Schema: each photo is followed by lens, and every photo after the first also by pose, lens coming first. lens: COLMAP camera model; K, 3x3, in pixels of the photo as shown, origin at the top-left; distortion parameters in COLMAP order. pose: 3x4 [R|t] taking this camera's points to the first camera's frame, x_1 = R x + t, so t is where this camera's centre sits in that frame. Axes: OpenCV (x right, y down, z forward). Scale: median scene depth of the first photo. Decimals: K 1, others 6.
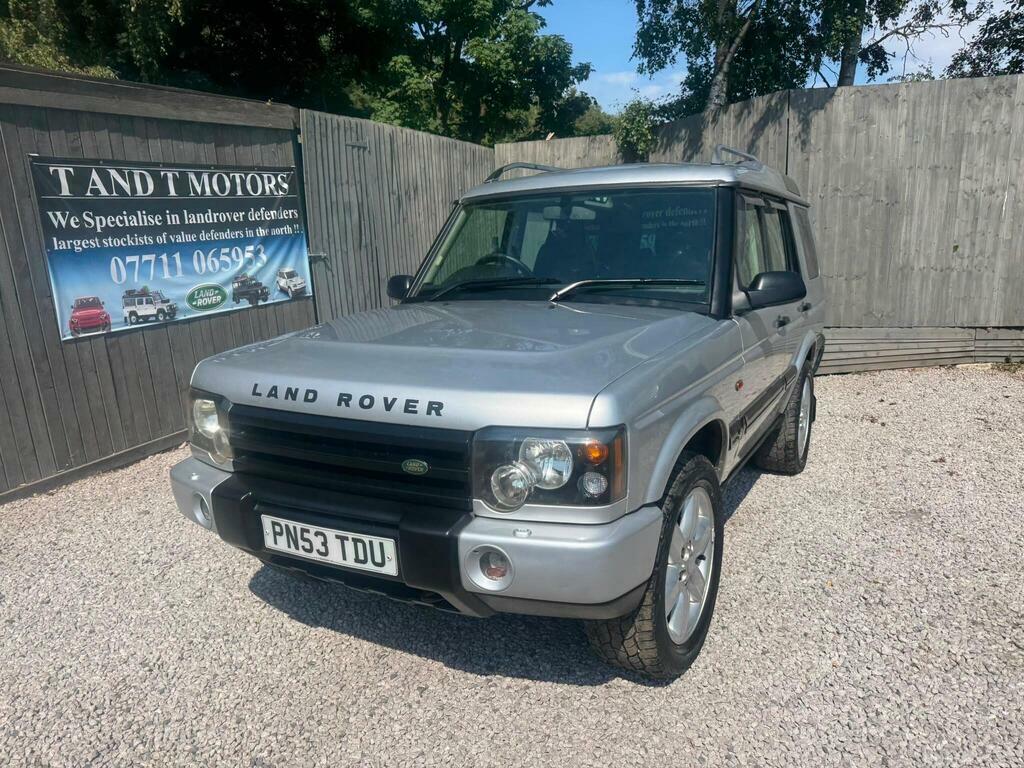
lens RADIAL K [[725.7, 0, 516.1], [0, 725.7, 388.7], [0, 0, 1]] dist [0.022243, -0.024081]
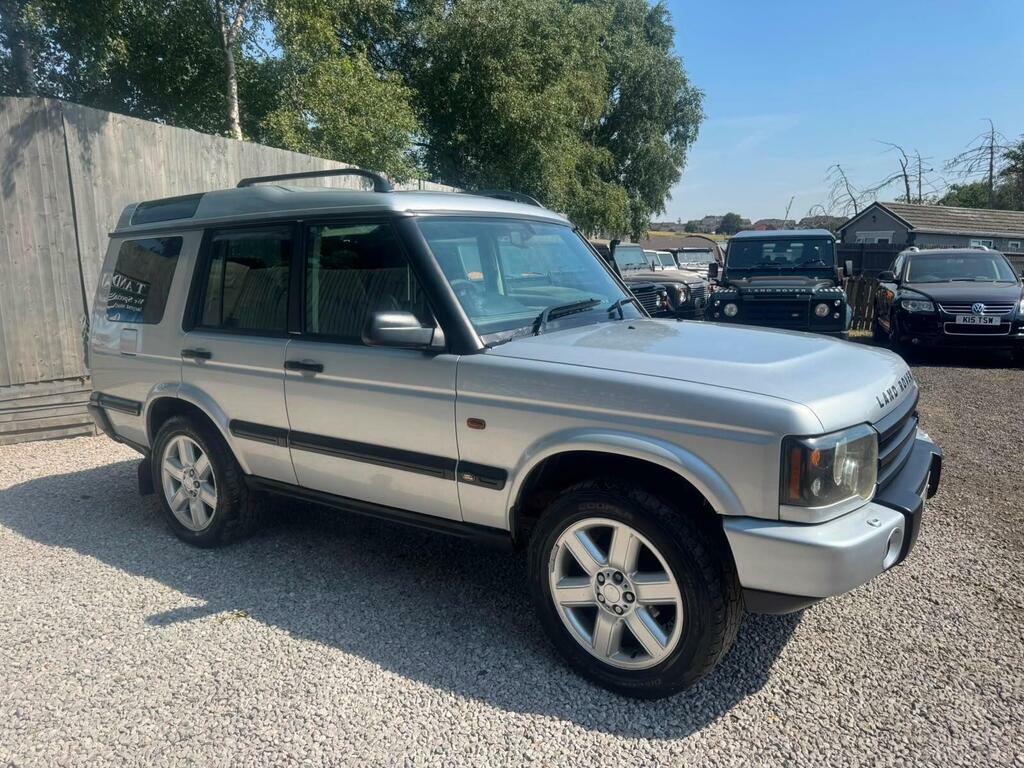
lens RADIAL K [[725.7, 0, 515.9], [0, 725.7, 380.4], [0, 0, 1]] dist [0.022243, -0.024081]
pose [[0.114911, -0.131253, 0.984667, -0.621836], [0.200766, 0.973846, 0.106381, -0.105189], [-0.972876, 0.185464, 0.138256, 0.593032]]
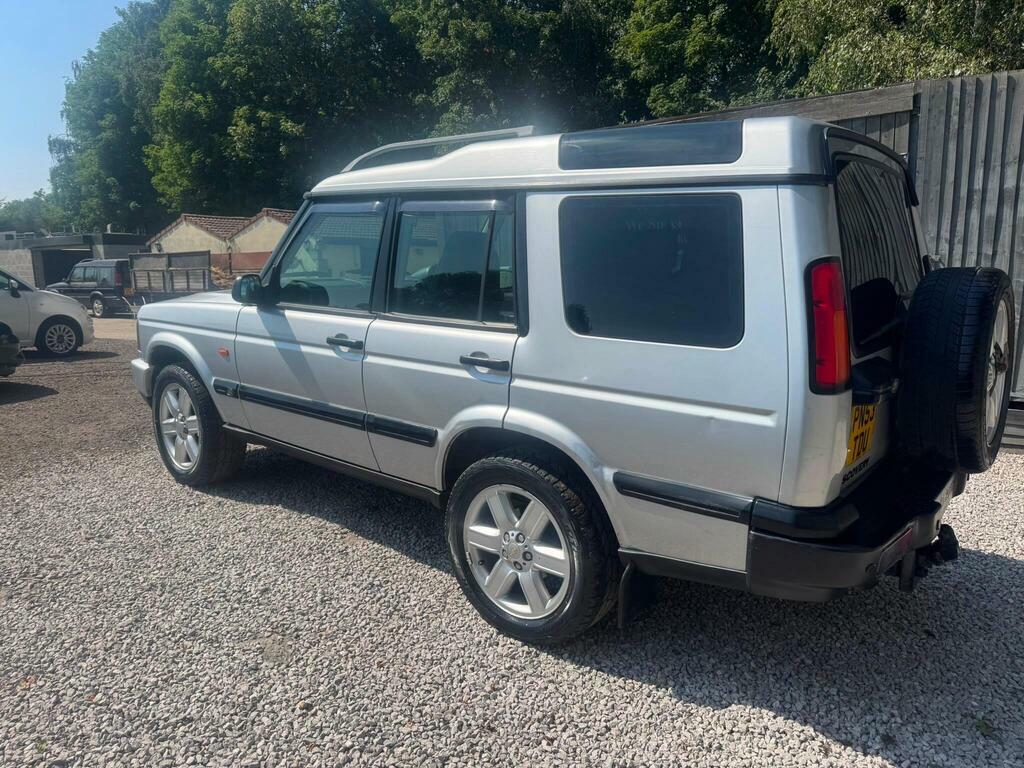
lens RADIAL K [[725.7, 0, 513.3], [0, 725.7, 383.0], [0, 0, 1]] dist [0.022243, -0.024081]
pose [[-0.174192, 0.209183, -0.962237, 0.817024], [-0.198090, 0.949756, 0.242330, -0.206548], [0.964582, 0.232821, -0.124003, 0.905685]]
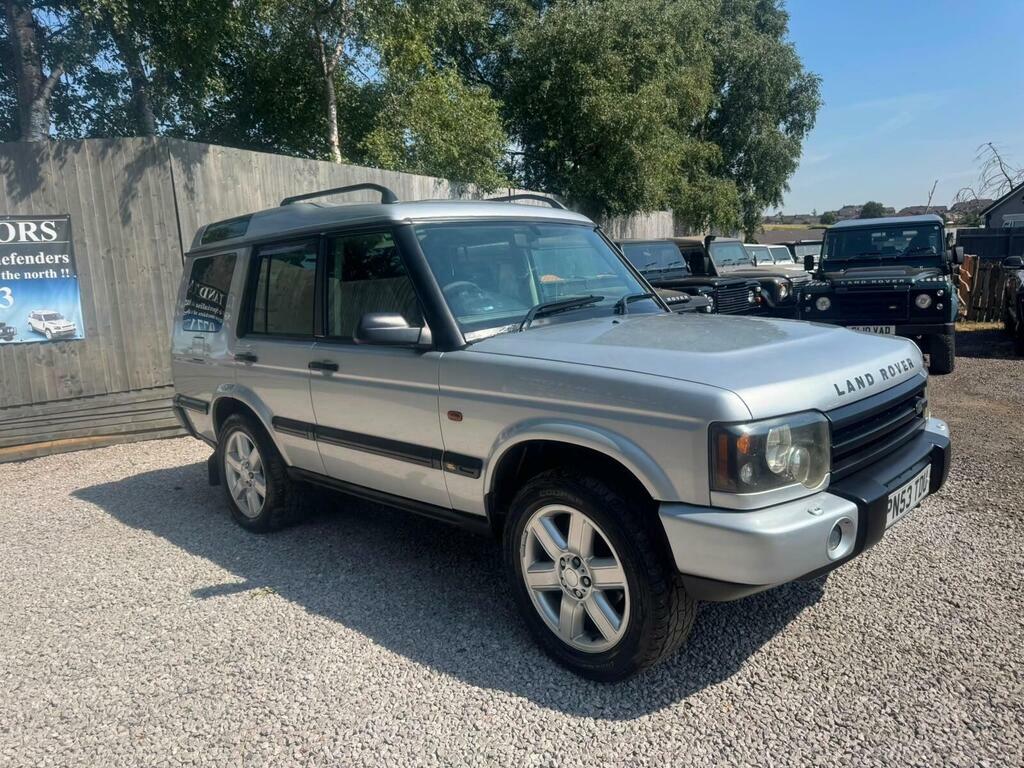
lens RADIAL K [[725.7, 0, 511.4], [0, 725.7, 381.5], [0, 0, 1]] dist [0.022243, -0.024081]
pose [[0.283765, -0.128614, 0.950229, -0.625914], [0.229159, 0.971346, 0.063039, -0.076296], [-0.931109, 0.199865, 0.305107, 0.487711]]
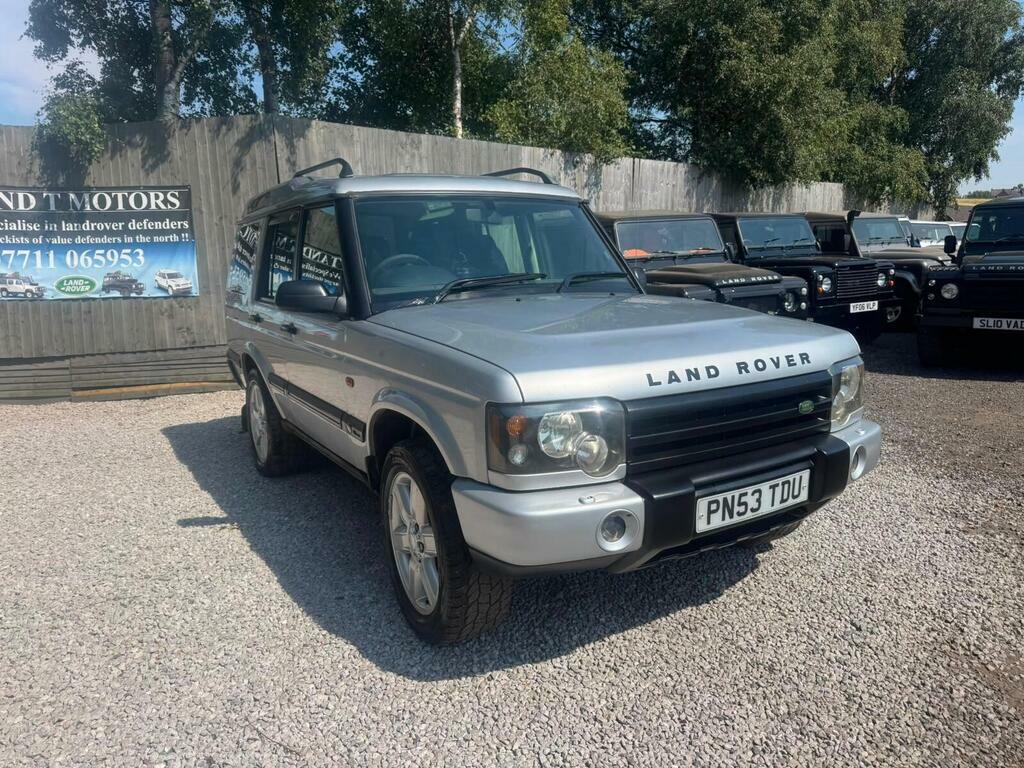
lens RADIAL K [[725.7, 0, 507.1], [0, 725.7, 385.1], [0, 0, 1]] dist [0.022243, -0.024081]
pose [[0.513076, -0.140197, 0.846816, -0.551601], [0.178060, 0.982494, 0.054775, -0.033821], [-0.839671, 0.122680, 0.529058, 0.289958]]
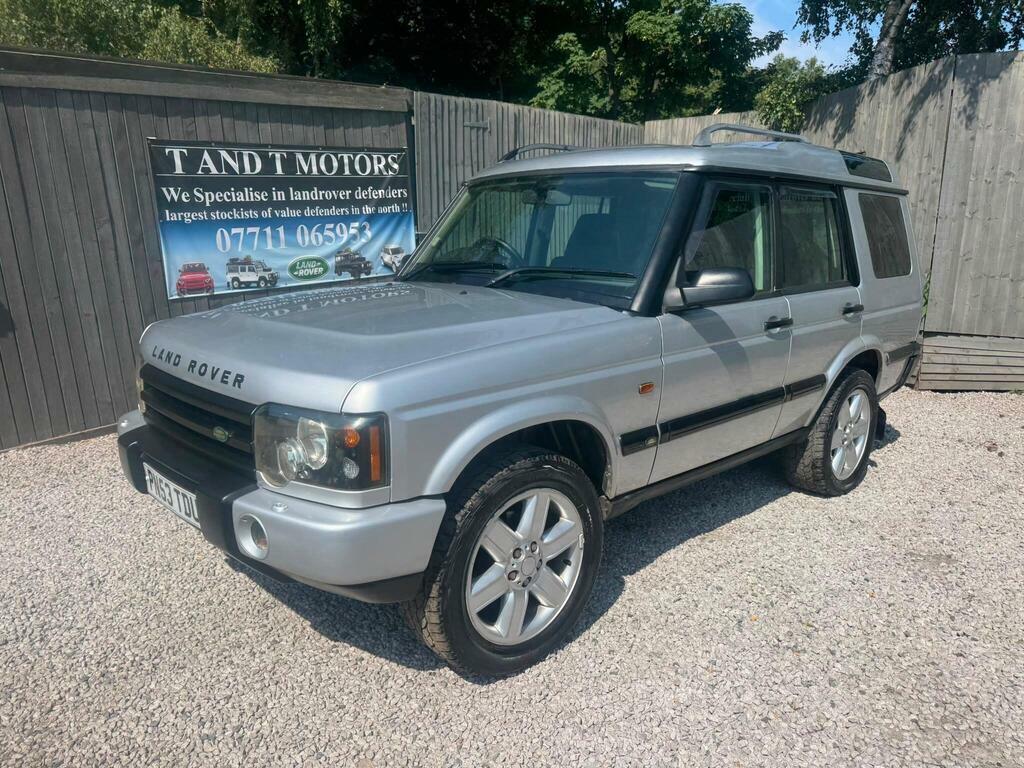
lens RADIAL K [[725.7, 0, 517.6], [0, 725.7, 394.3], [0, 0, 1]] dist [0.022243, -0.024081]
pose [[0.956562, 0.092900, -0.276331, 0.216539], [-0.083616, 0.995472, 0.045221, -0.013359], [0.279281, -0.020151, 0.959998, 0.034935]]
